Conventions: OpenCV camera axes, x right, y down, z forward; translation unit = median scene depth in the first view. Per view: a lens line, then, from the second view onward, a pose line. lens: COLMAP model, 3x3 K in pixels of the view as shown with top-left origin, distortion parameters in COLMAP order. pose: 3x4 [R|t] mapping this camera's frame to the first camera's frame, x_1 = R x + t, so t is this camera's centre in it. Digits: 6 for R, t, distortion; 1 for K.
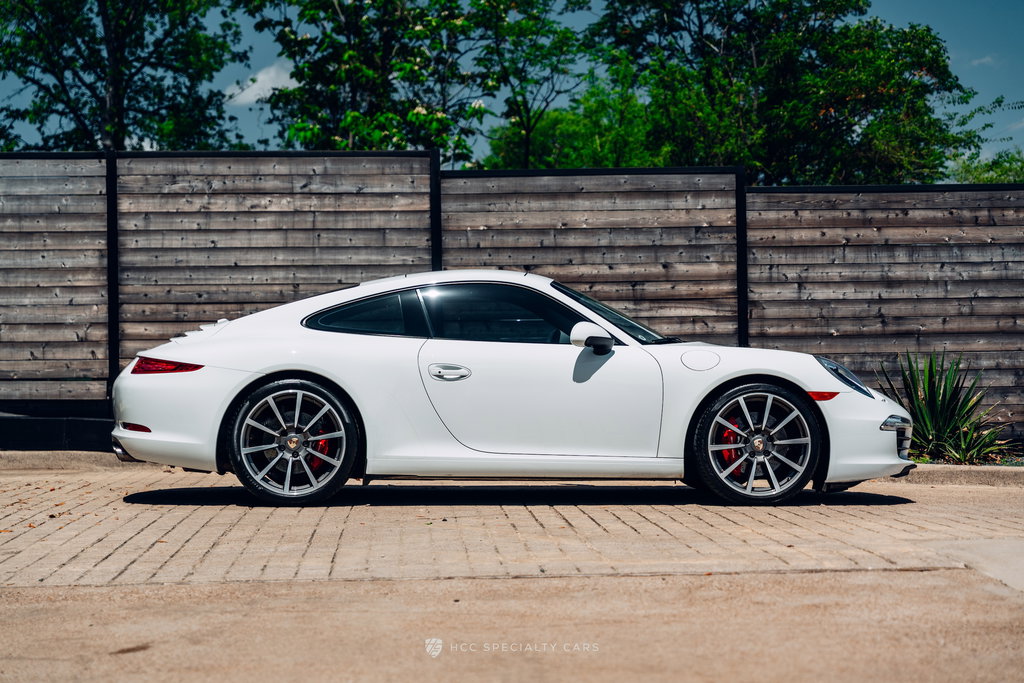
lens RADIAL K [[2102.7, 0, 512.0], [0, 2102.7, 341.5], [0, 0, 1]] dist [0.063917, 0.084630]
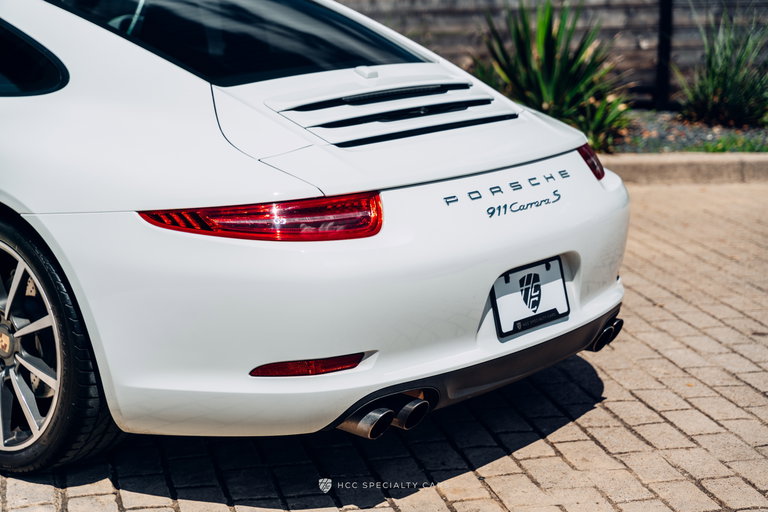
lens RADIAL K [[1514.3, 0, 384.0], [0, 1514.3, 256.0], [0, 0, 1]] dist [0.068079, 0.266688]
pose [[0.980114, -0.035801, 0.195181, 0.020345], [-0.015000, 0.967410, 0.252770, -0.043402], [-0.197869, -0.250671, 0.947635, 0.419384]]
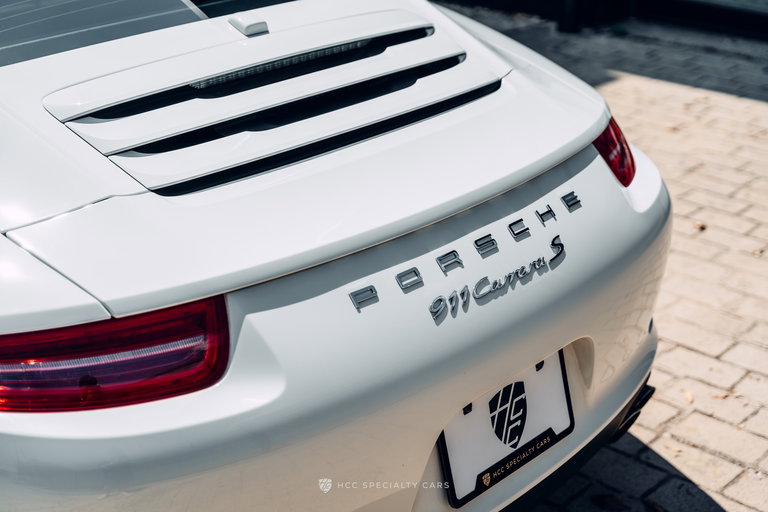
lens RADIAL K [[1380.6, 0, 384.0], [0, 1380.6, 256.0], [0, 0, 1]] dist [-0.041653, -0.049799]
pose [[0.983908, -0.050083, 0.171511, 0.057521], [-0.022117, 0.918389, 0.395060, -0.042650], [-0.177300, -0.392496, 0.902503, 0.534085]]
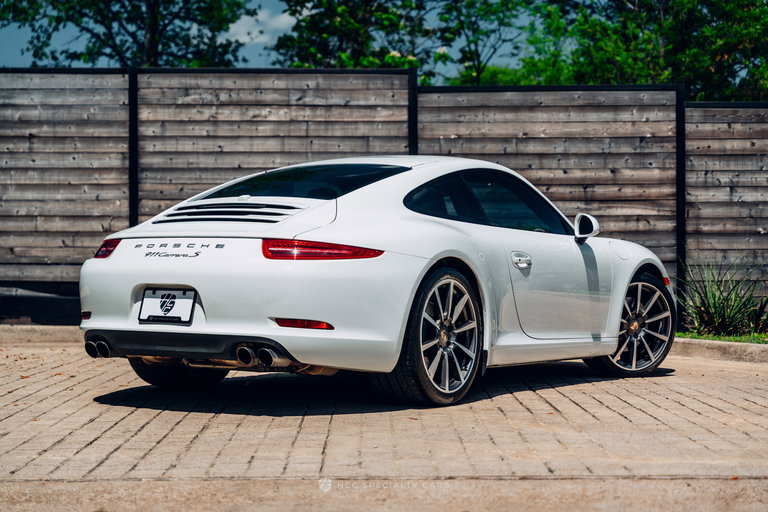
lens RADIAL K [[1577.0, 0, 384.0], [0, 1577.0, 256.0], [0, 0, 1]] dist [0.063917, 0.084630]
pose [[0.998950, 0.010393, -0.044623, -0.012924], [-0.010037, 0.999916, 0.008204, 0.004546], [0.044704, -0.007748, 0.998970, 0.138716]]
